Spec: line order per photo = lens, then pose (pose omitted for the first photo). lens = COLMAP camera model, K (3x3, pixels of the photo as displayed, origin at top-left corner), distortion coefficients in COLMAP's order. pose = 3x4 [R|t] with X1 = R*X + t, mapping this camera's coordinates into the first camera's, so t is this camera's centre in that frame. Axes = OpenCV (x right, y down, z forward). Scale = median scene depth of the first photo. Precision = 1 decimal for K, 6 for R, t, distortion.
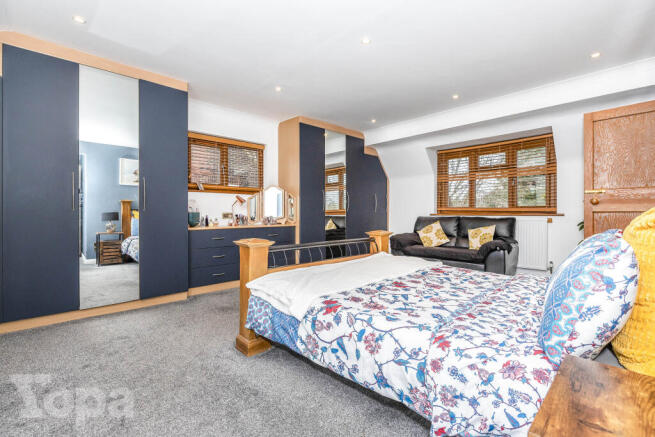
lens RADIAL K [[295.9, 0, 327.9], [0, 295.9, 215.8], [0, 0, 1]] dist [-0.000850, -0.000135]
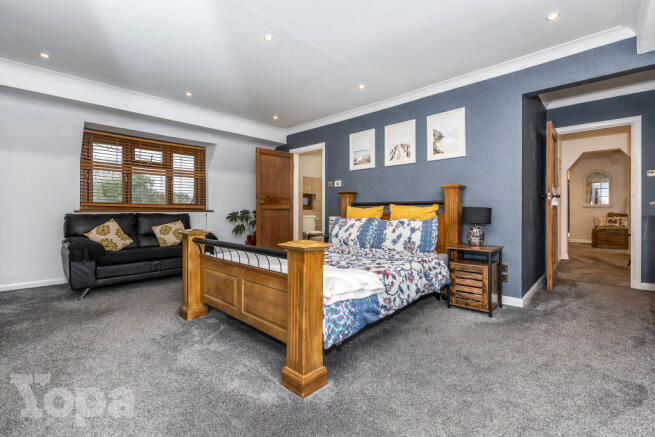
lens RADIAL K [[295.9, 0, 327.9], [0, 295.9, 215.0], [0, 0, 1]] dist [-0.000850, -0.000135]
pose [[-0.065495, -0.010893, 0.997793, -0.535394], [0.008810, 0.999895, 0.011494, 0.003303], [-0.997814, 0.009543, -0.065392, 0.522950]]
